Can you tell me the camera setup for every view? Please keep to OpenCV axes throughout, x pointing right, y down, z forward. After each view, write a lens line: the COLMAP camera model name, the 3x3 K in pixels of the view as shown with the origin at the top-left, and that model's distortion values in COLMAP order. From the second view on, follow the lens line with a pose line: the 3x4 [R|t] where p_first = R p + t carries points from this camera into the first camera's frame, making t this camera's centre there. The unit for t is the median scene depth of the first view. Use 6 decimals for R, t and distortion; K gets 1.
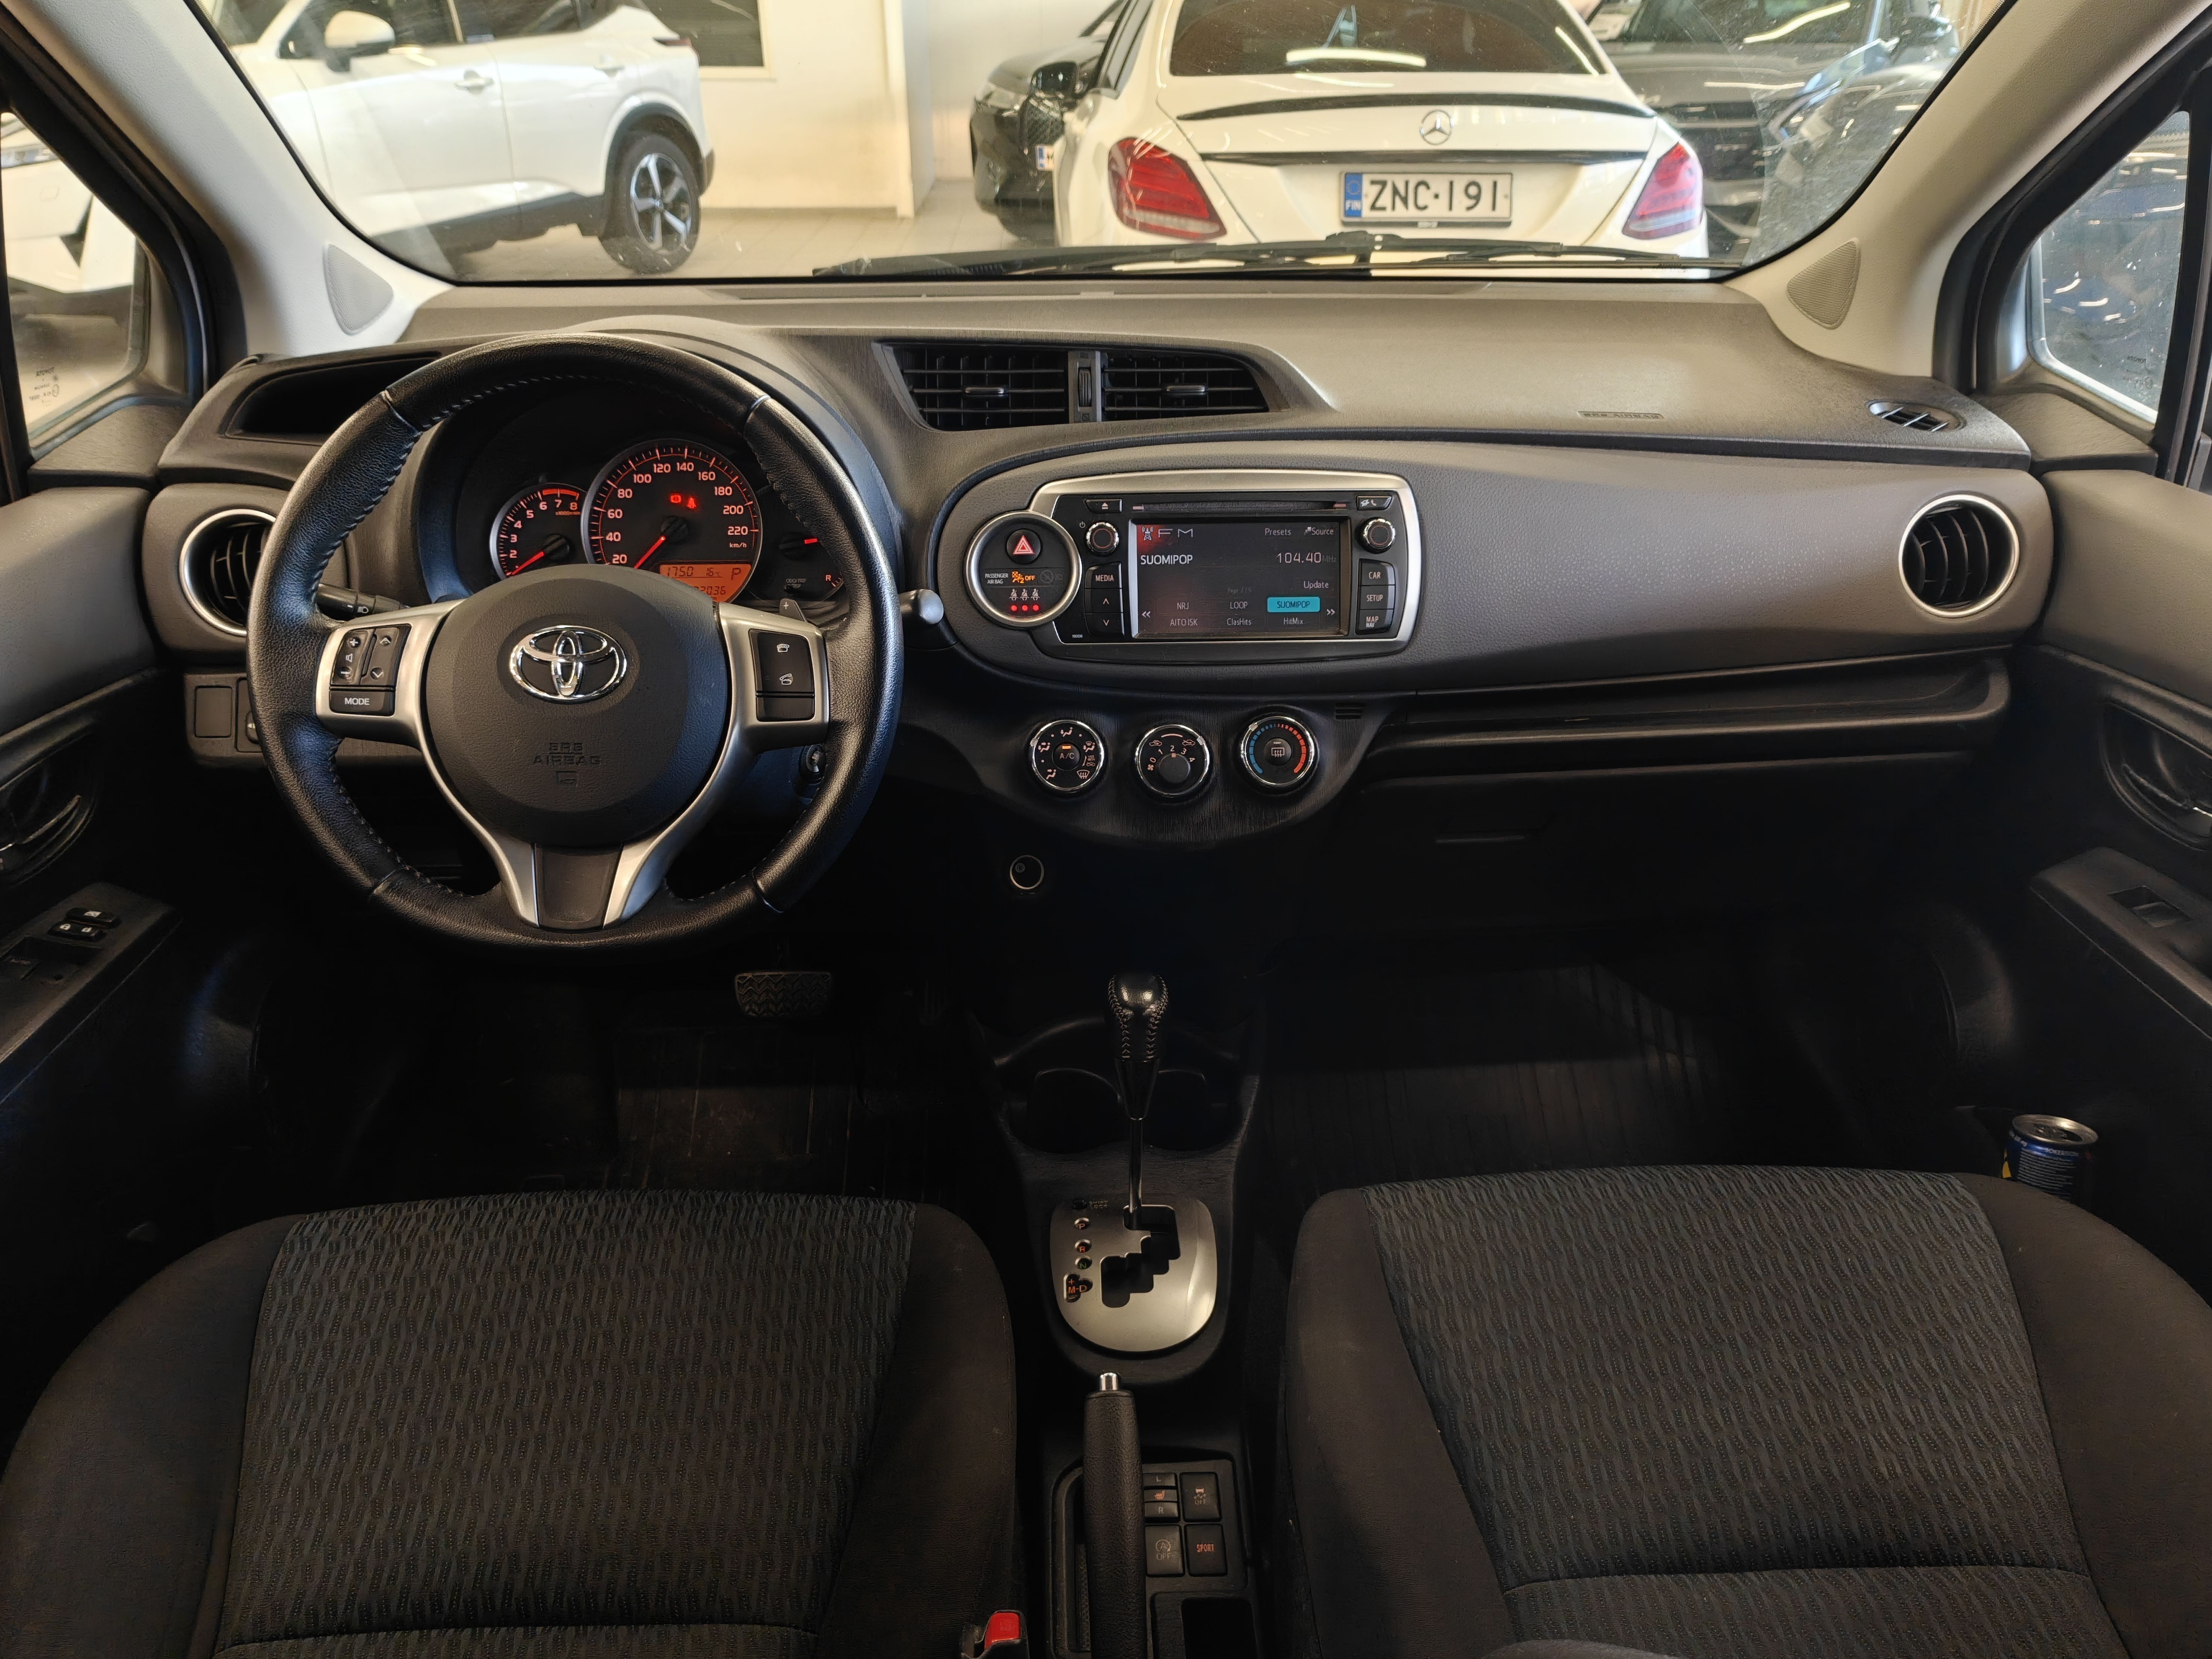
lens RADIAL K [[1622.4, 0, 1105.5], [0, 1622.4, 808.9], [0, 0, 1]] dist [0.003563, 0.024599]
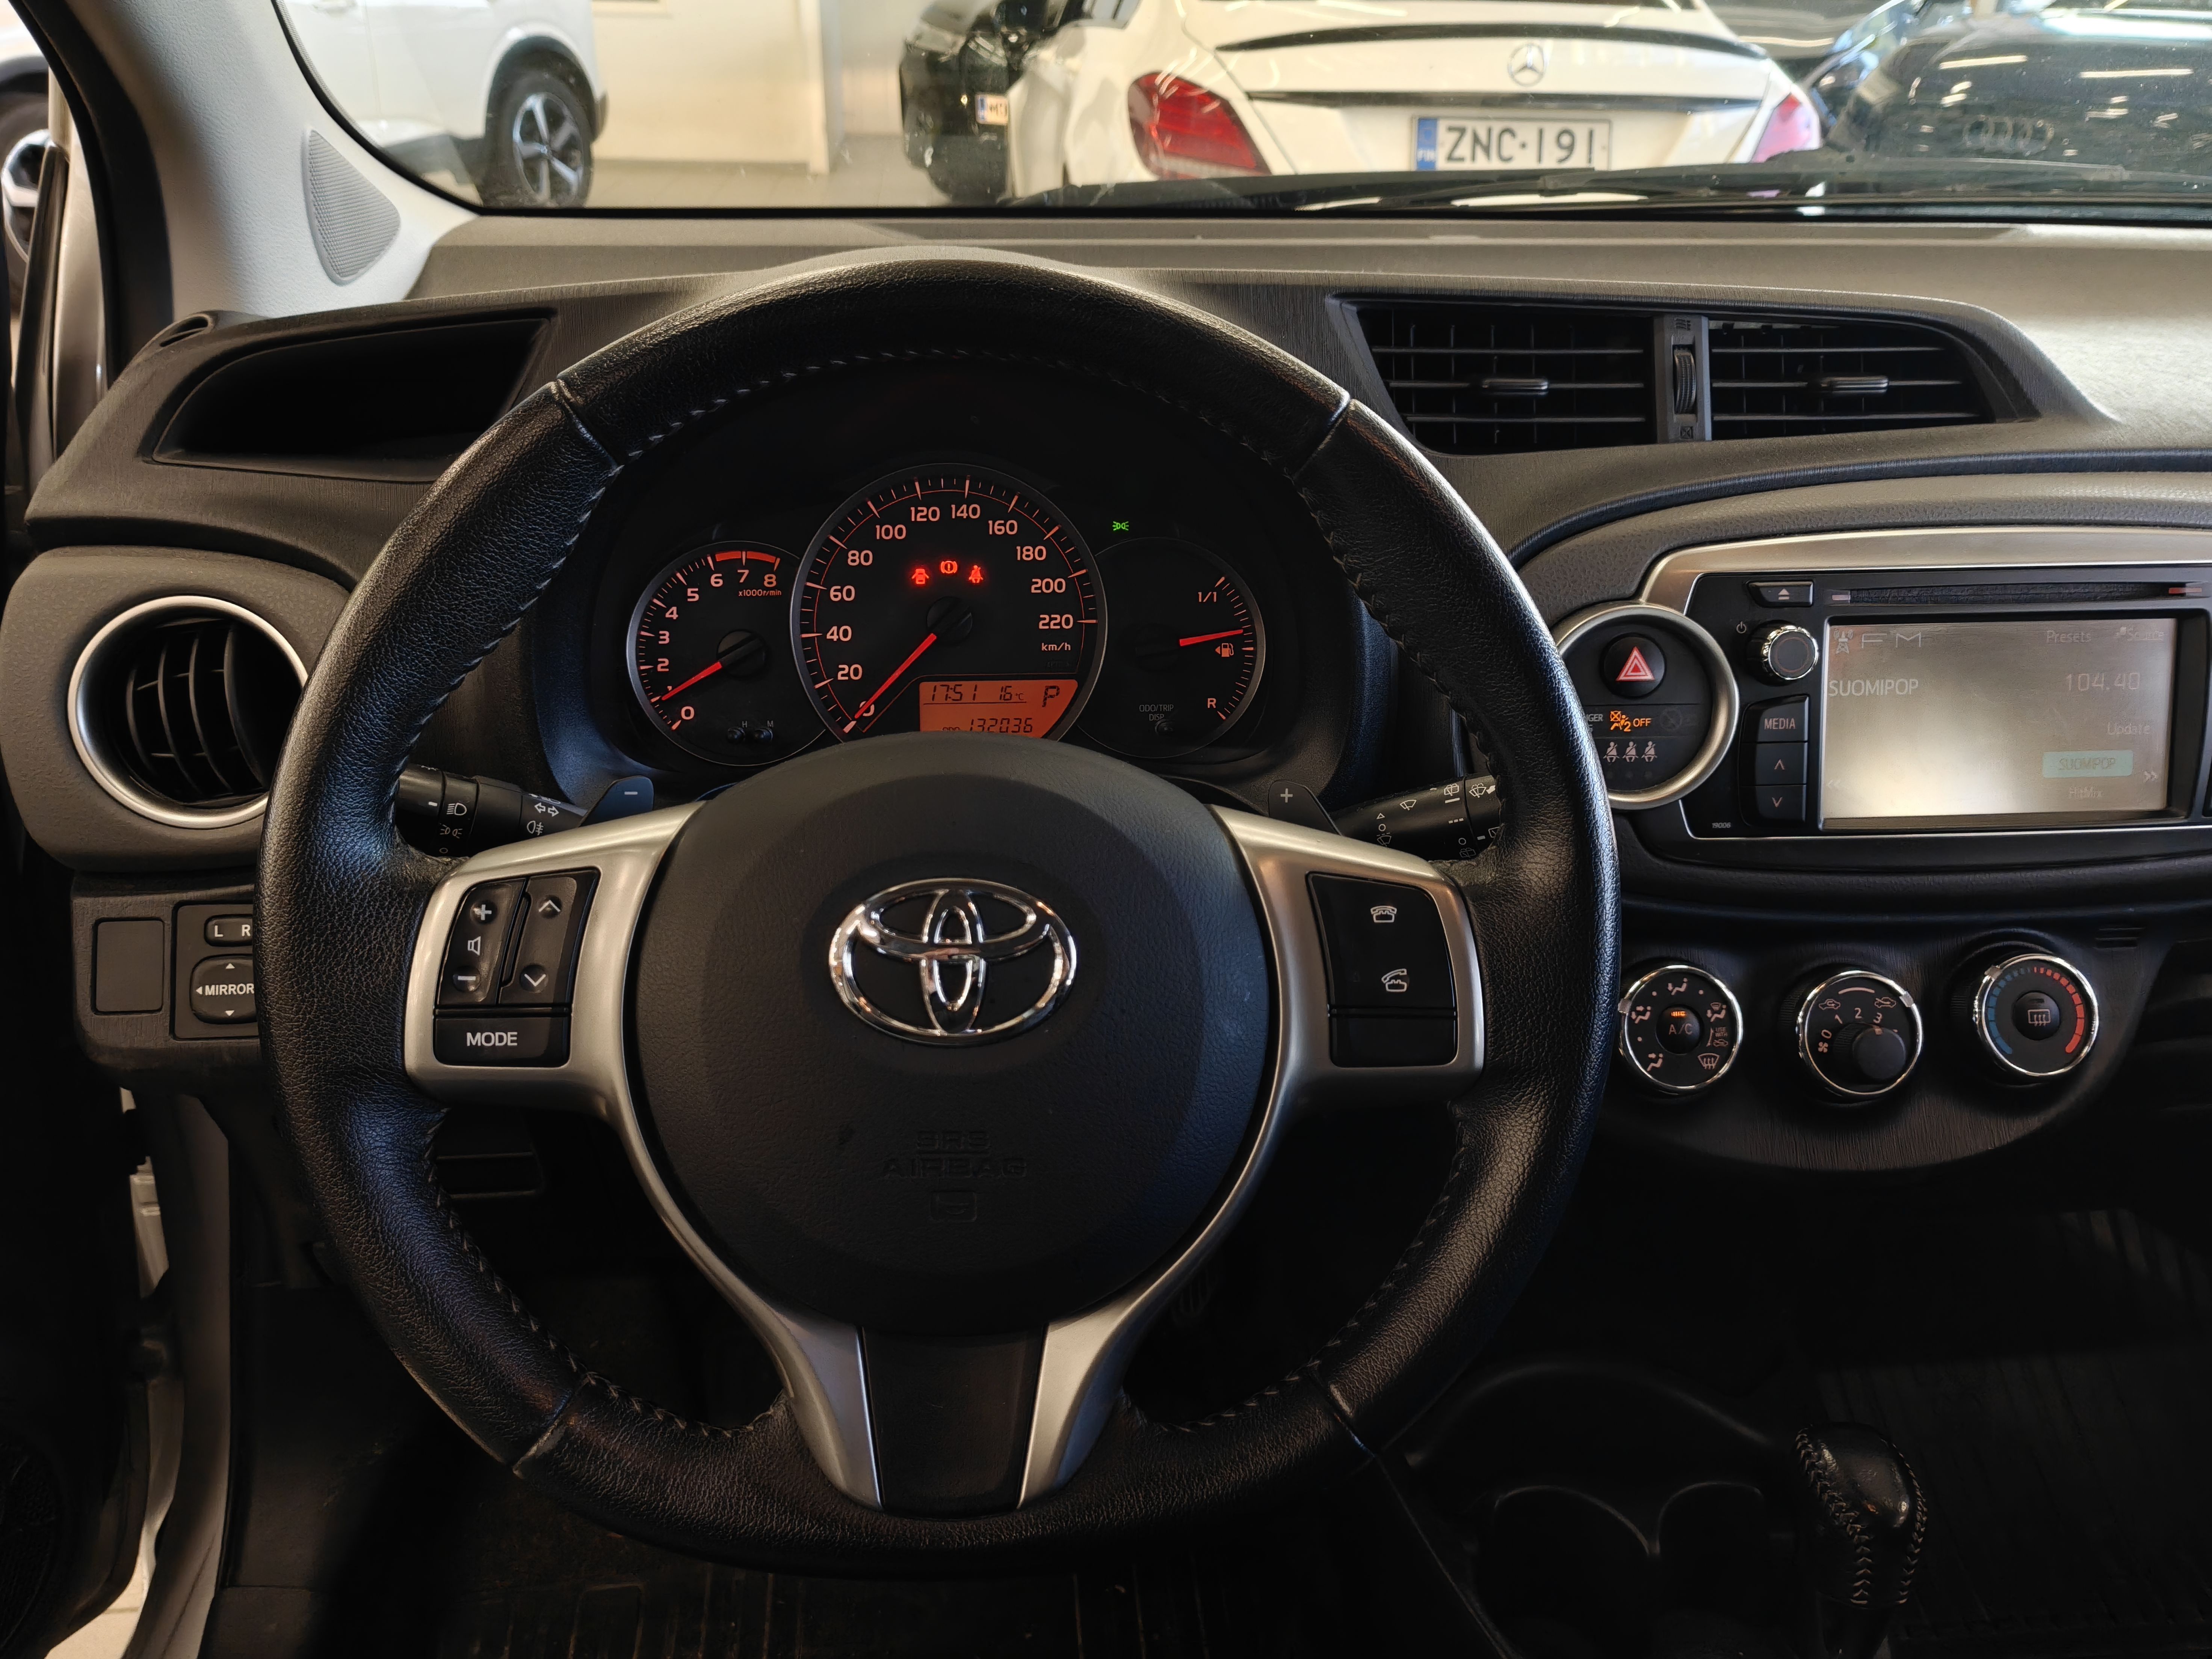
lens RADIAL K [[1735.5, 0, 1095.8], [0, 1735.5, 792.7], [0, 0, 1]] dist [0.005082, 0.013671]
pose [[0.998207, -0.005692, 0.059593, -0.262044], [0.006443, 0.999902, -0.012415, -0.108432], [-0.059517, 0.012777, 0.998146, 0.403355]]
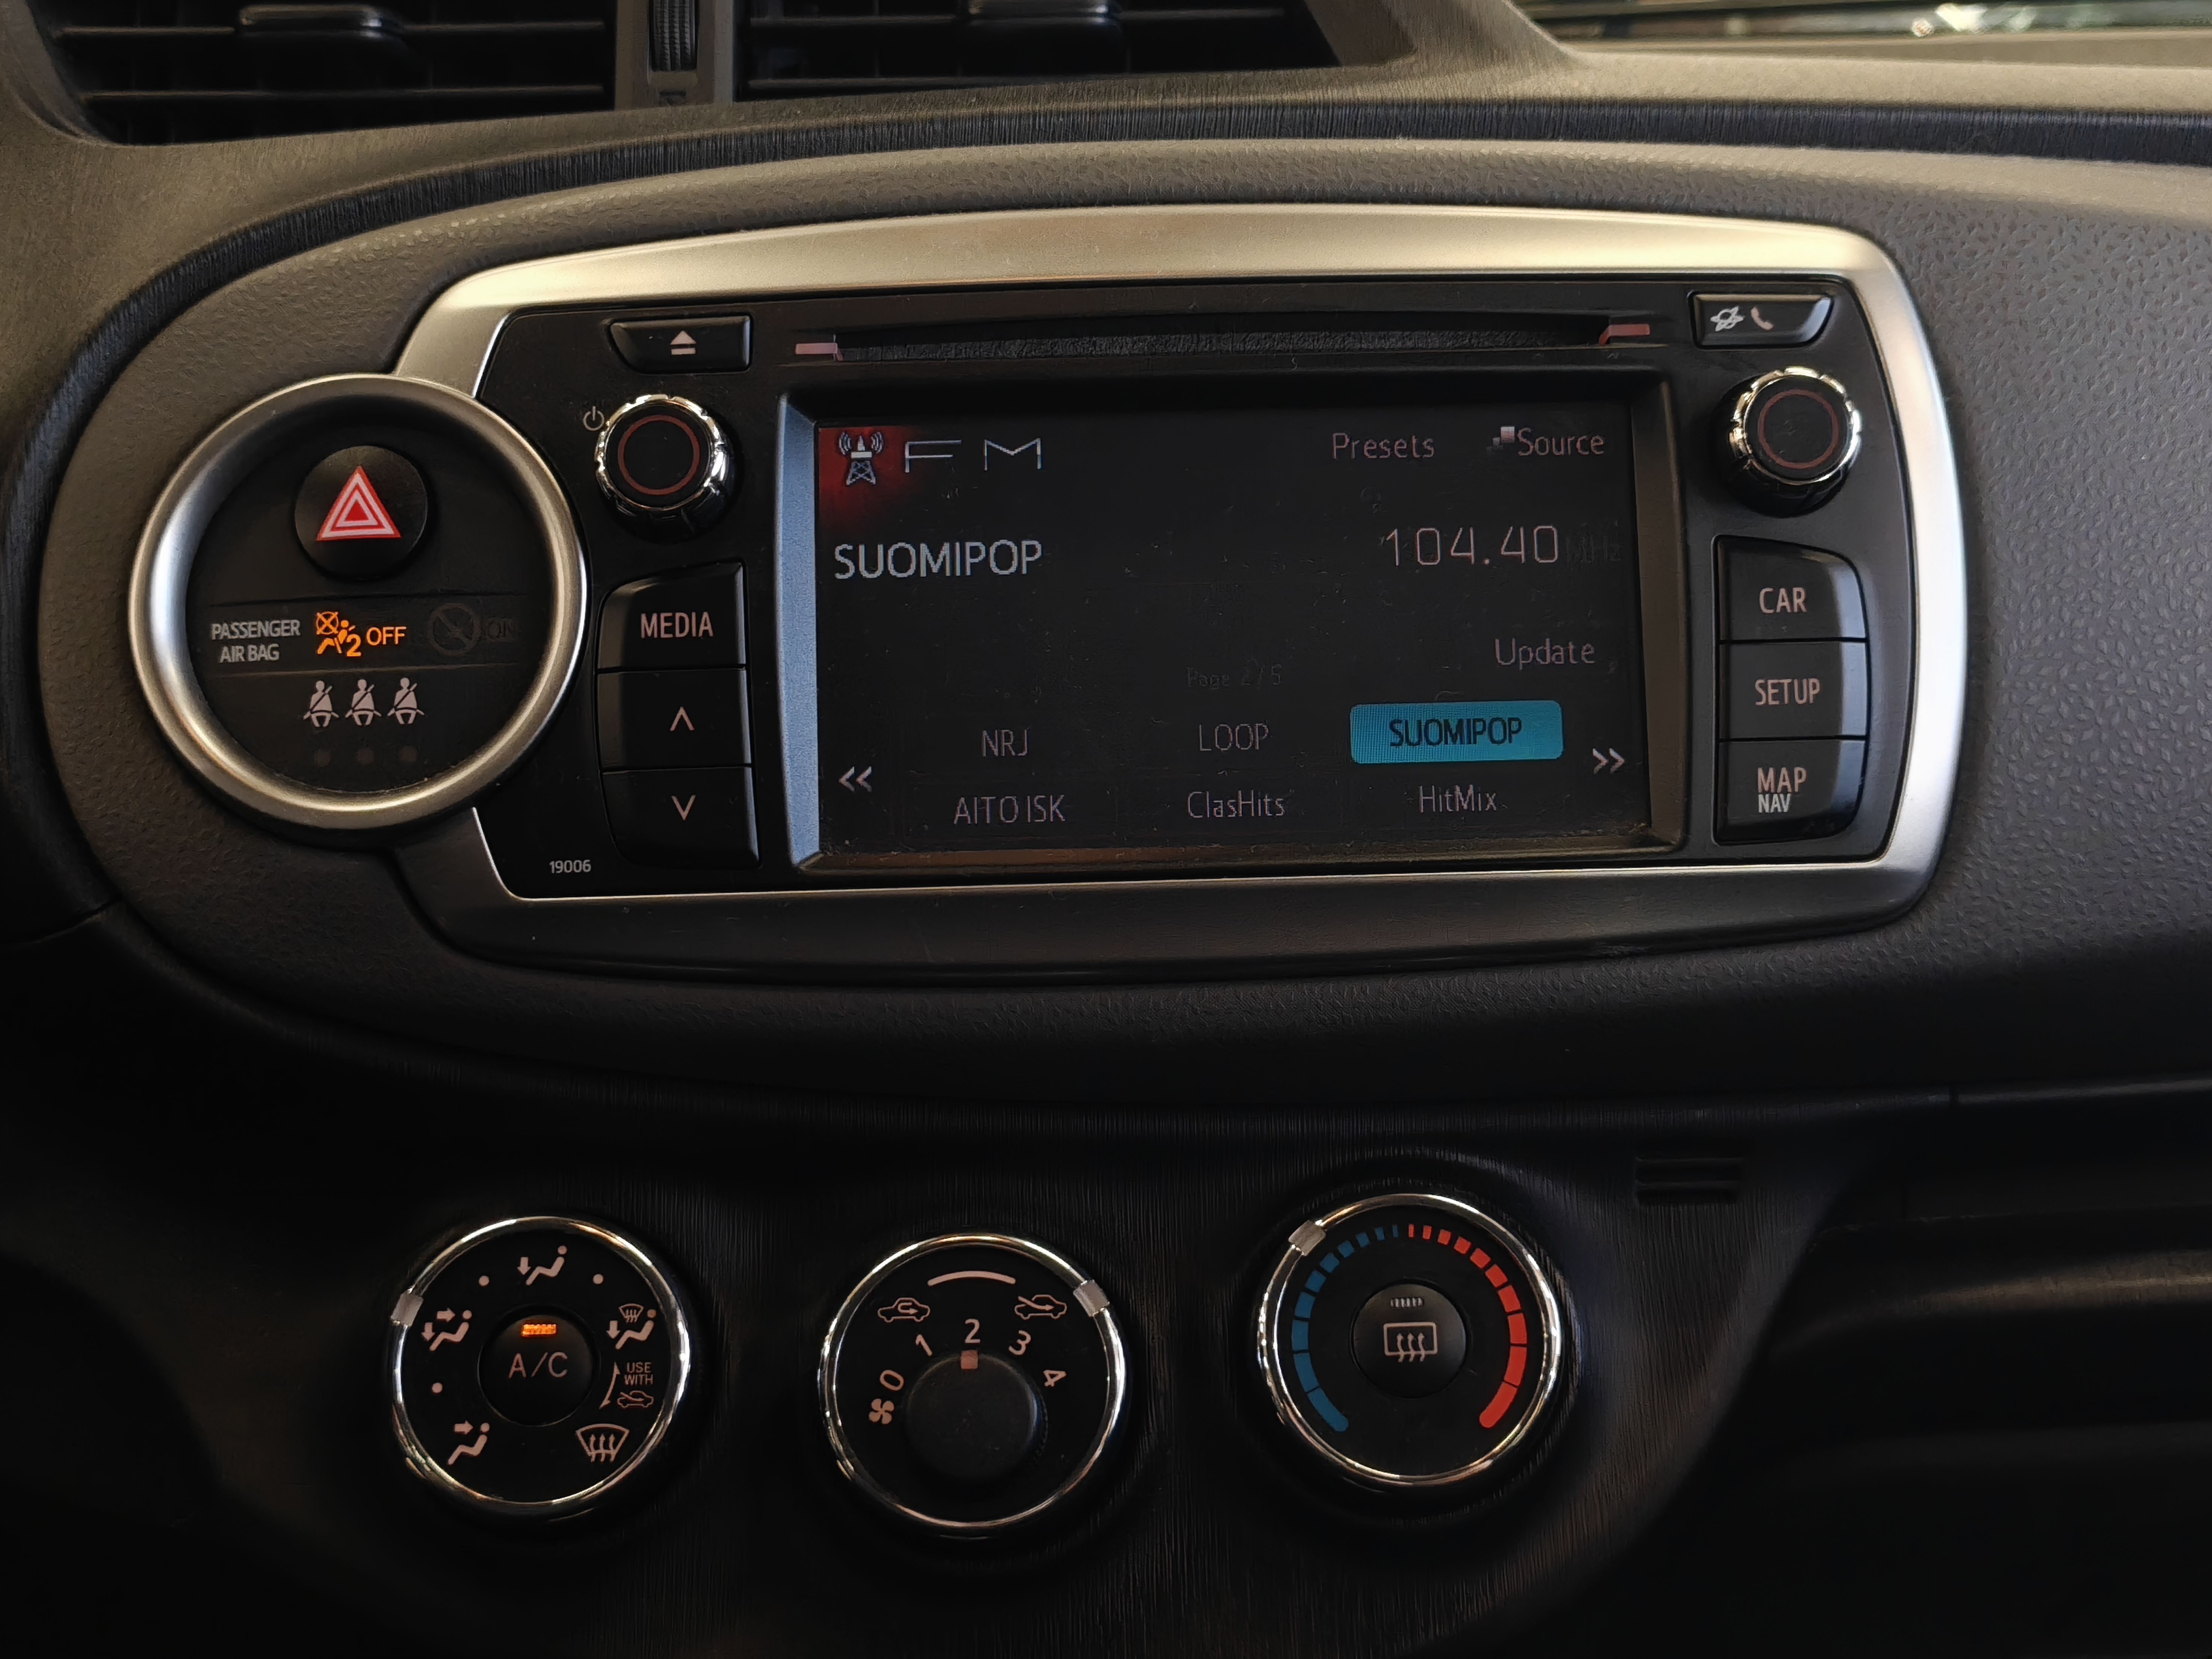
lens RADIAL K [[2727.6, 0, 1125.5], [0, 2727.6, 811.7], [0, 0, 1]] dist [-0.040384, 0.000000]
pose [[0.999887, -0.011089, -0.010187, 0.068452], [0.008559, 0.975150, -0.221381, -0.022461], [0.012389, 0.221268, 0.975134, 0.585928]]
